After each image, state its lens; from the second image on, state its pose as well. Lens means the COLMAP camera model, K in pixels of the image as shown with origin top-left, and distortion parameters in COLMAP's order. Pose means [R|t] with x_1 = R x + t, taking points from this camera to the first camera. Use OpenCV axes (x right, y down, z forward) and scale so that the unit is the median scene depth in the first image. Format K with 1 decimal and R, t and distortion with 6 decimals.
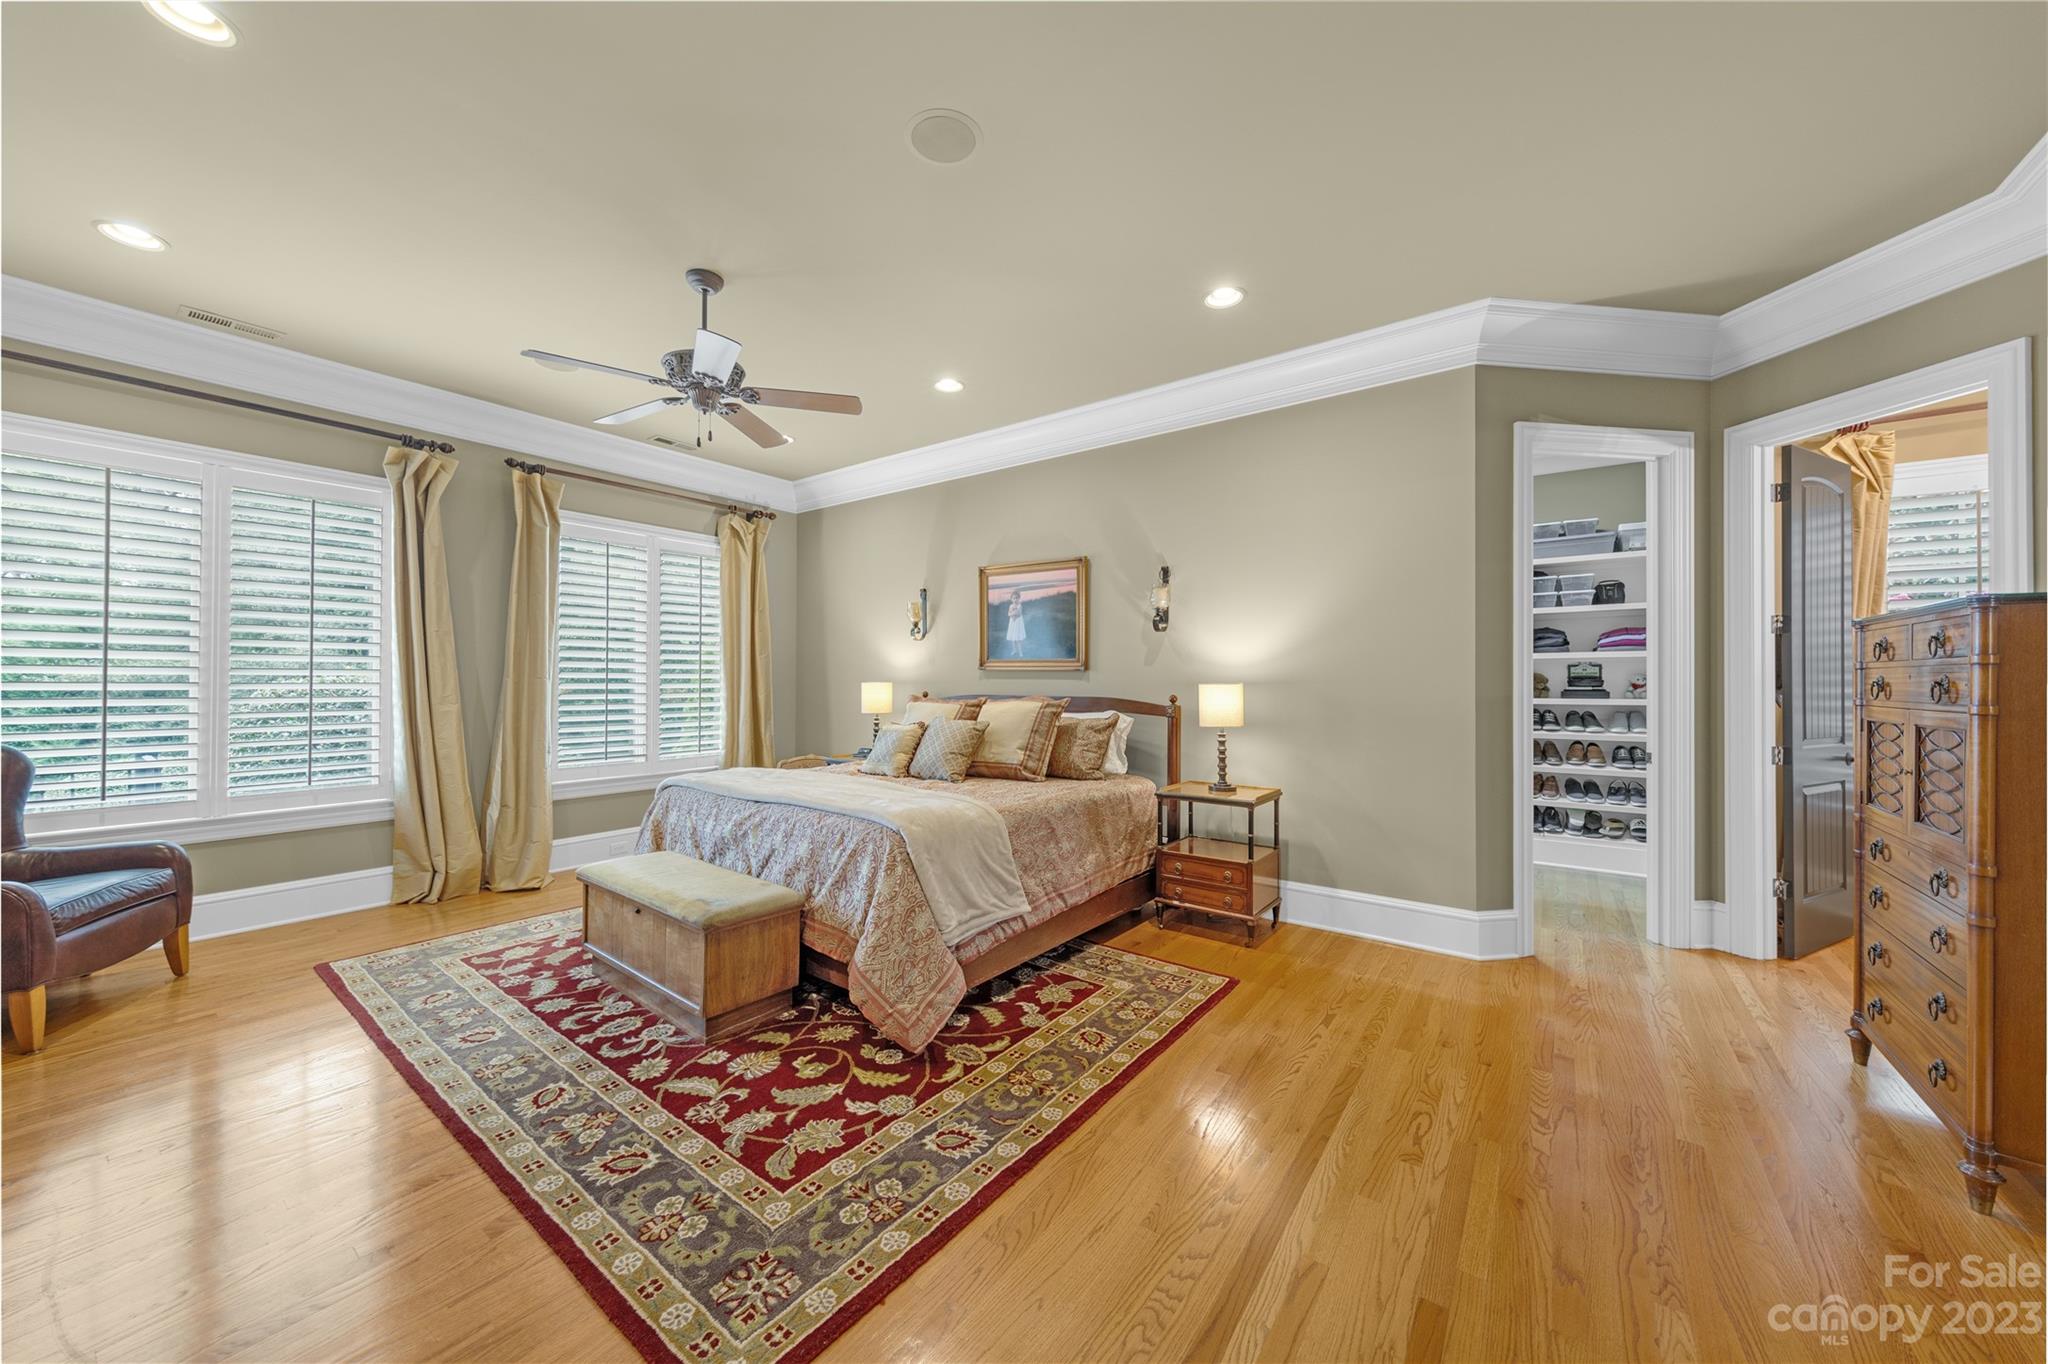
lens RADIAL K [[701.5, 0, 1045.3], [0, 701.5, 640.5], [0, 0, 1]] dist [0.001369, 0.000022]
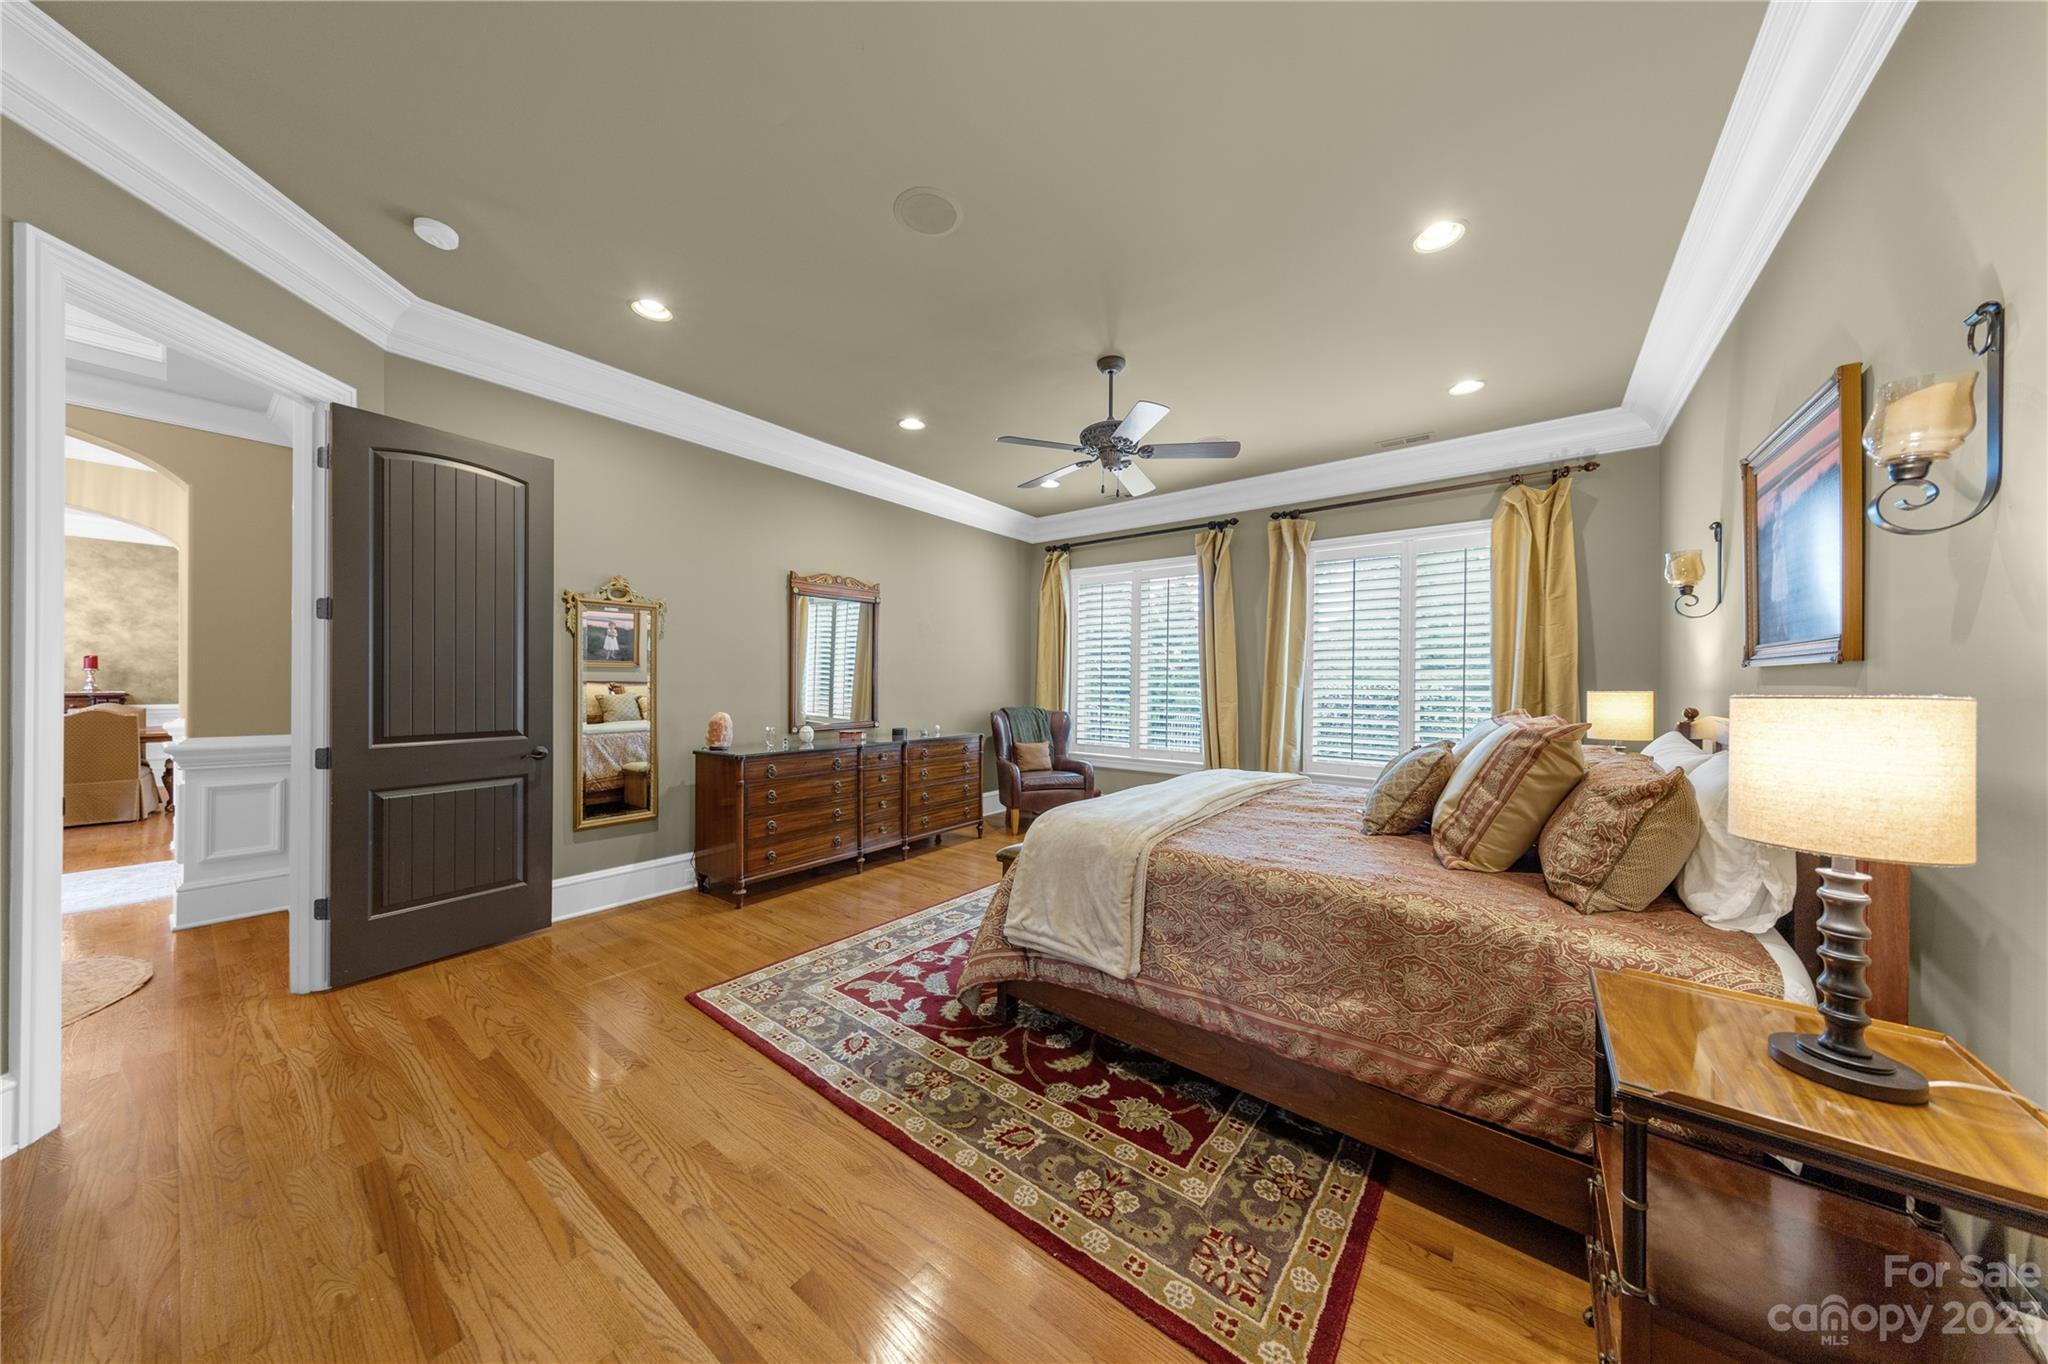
lens RADIAL K [[649.3, 0, 1013.7], [0, 649.3, 681.7], [0, 0, 1]] dist [0.002234, 0.000089]
pose [[-0.031064, -0.004285, -0.999508, 0.843764], [0.044451, 0.998995, -0.005665, 0.063150], [0.998528, -0.044606, -0.030843, 1.099712]]
